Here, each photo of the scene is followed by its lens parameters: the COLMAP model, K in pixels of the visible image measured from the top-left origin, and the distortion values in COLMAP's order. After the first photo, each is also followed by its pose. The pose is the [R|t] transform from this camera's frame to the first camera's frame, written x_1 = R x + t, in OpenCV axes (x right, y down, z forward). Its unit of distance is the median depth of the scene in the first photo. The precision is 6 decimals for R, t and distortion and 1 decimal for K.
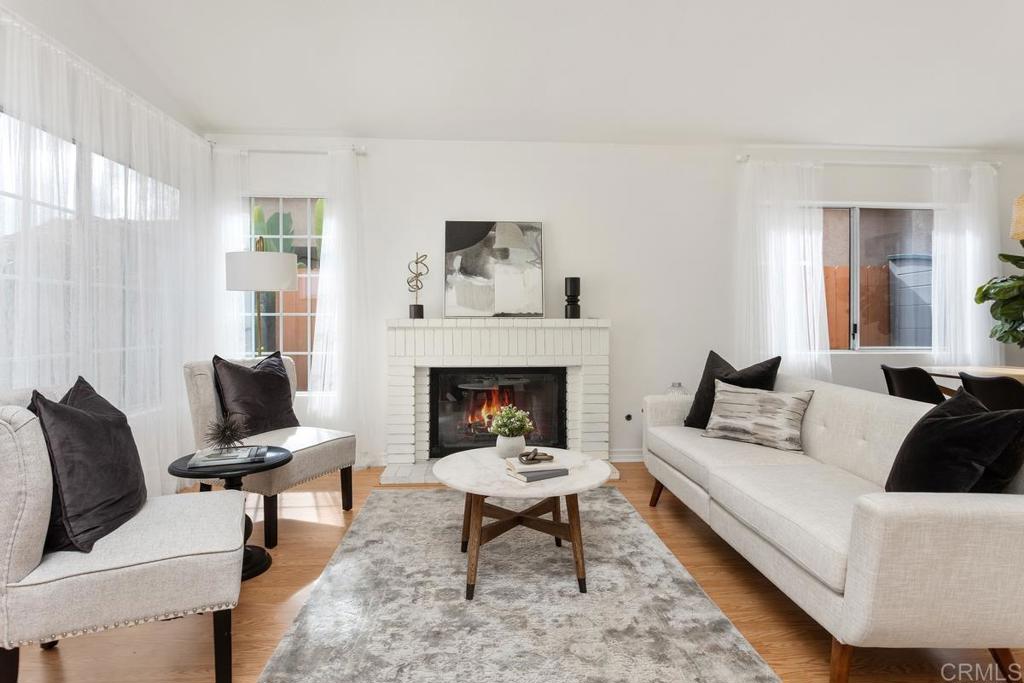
lens RADIAL K [[549.4, 0, 512.5], [0, 549.4, 322.8], [0, 0, 1]] dist [-0.003383, 0.002274]
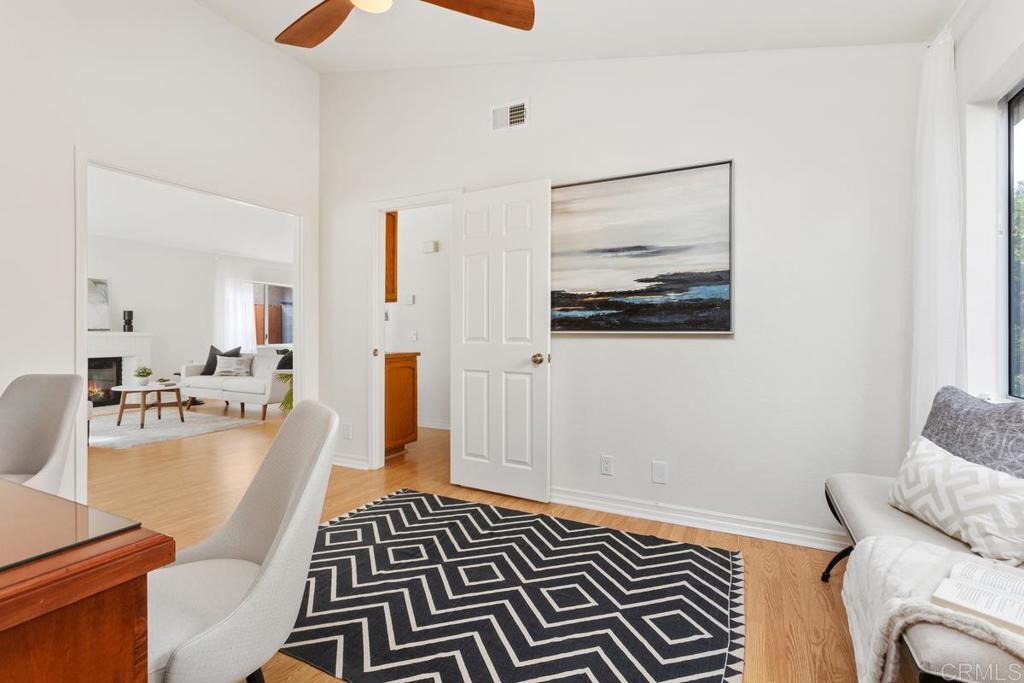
lens RADIAL K [[484.6, 0, 517.0], [0, 484.6, 336.0], [0, 0, 1]] dist [-0.002131, 0.002103]
pose [[0.504582, -0.000376, 0.863363, -0.684253], [-0.002594, 0.999995, 0.001951, 0.000533], [-0.863360, -0.003224, 0.504579, -1.067459]]
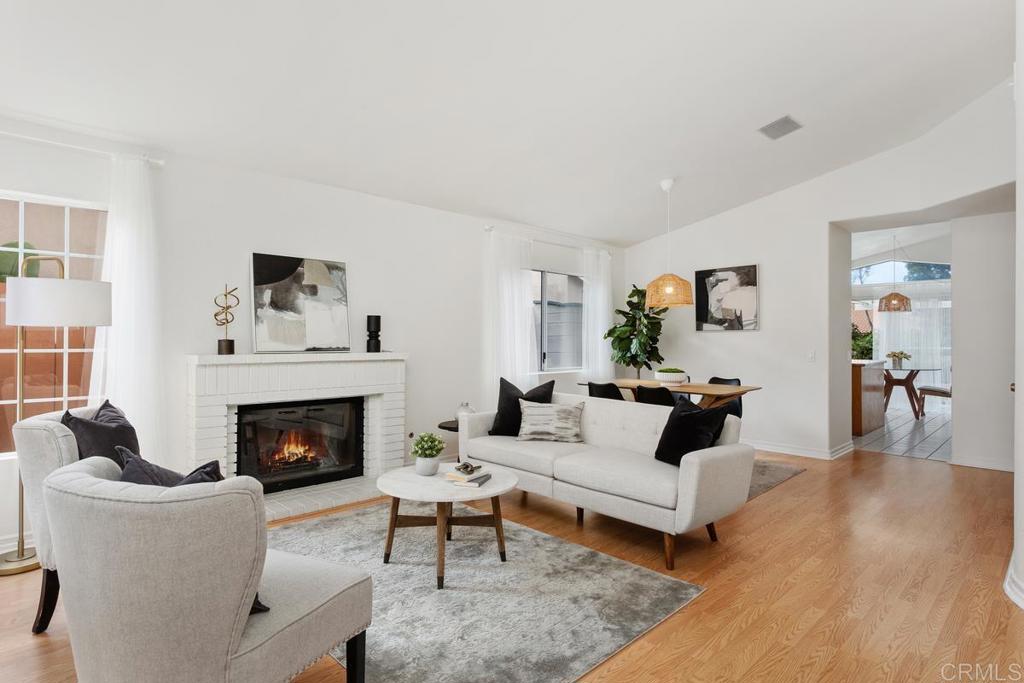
lens RADIAL K [[549.4, 0, 508.6], [0, 549.4, 333.5], [0, 0, 1]] dist [-0.003383, 0.002274]
pose [[0.760218, 0.010520, 0.649582, -0.412551], [-0.005352, 0.999936, -0.009930, -0.035885], [-0.649645, 0.004072, 0.760226, -0.030322]]
